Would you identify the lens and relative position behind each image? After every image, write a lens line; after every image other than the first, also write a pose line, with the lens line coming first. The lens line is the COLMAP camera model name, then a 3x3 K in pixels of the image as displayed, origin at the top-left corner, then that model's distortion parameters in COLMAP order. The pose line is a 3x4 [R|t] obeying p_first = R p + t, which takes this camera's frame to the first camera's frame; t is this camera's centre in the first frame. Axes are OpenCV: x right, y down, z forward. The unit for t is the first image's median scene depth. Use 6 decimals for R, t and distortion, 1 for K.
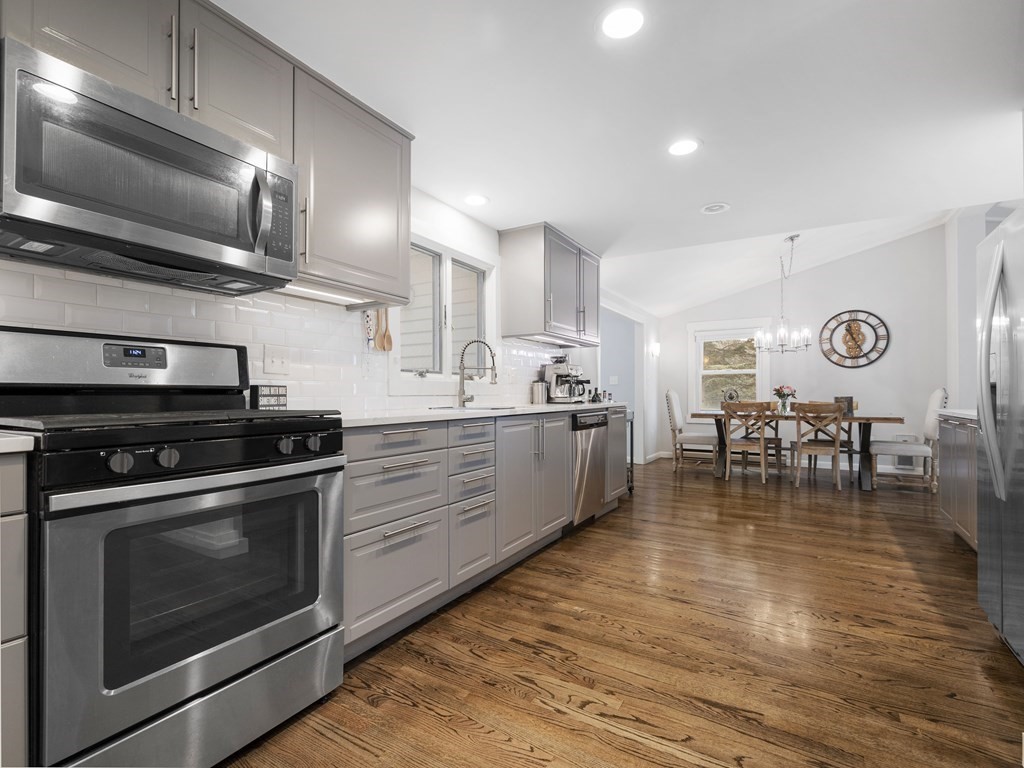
lens RADIAL K [[489.8, 0, 511.7], [0, 489.8, 390.3], [0, 0, 1]] dist [0.005725, 0.000380]
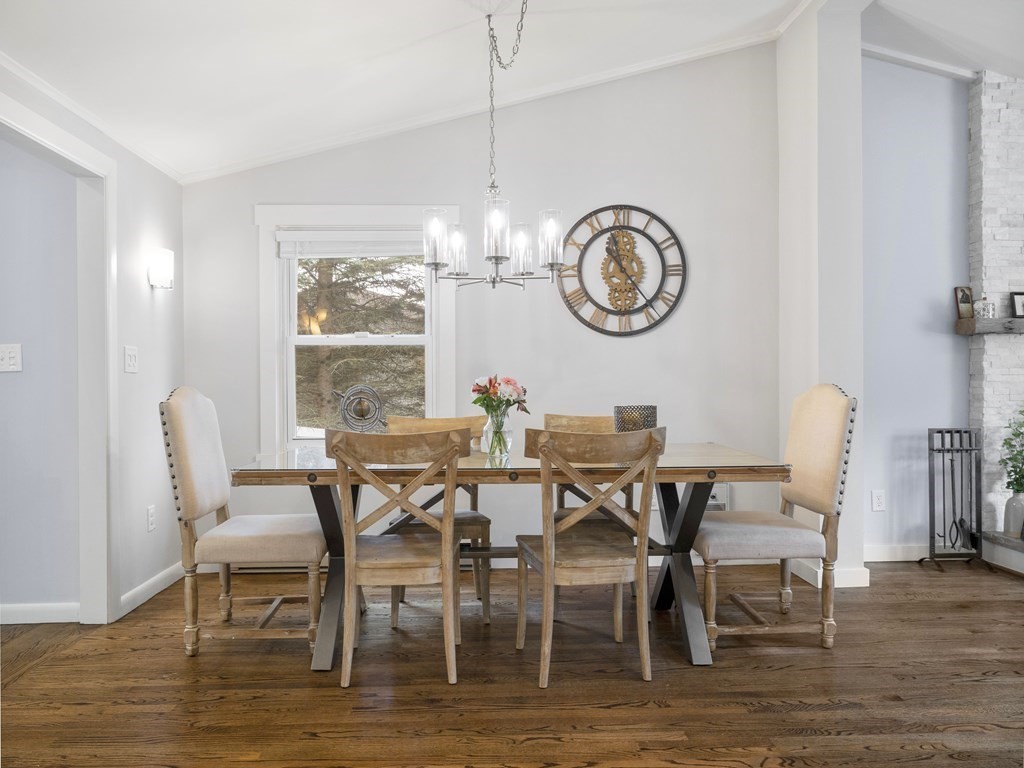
lens RADIAL K [[663.6, 0, 510.1], [0, 663.6, 382.2], [0, 0, 1]] dist [0.003488, 0.000752]
pose [[0.823008, -0.007959, 0.567974, 0.275667], [0.002941, 0.999948, 0.009749, -0.009854], [-0.568022, -0.006353, 0.822989, 0.572712]]
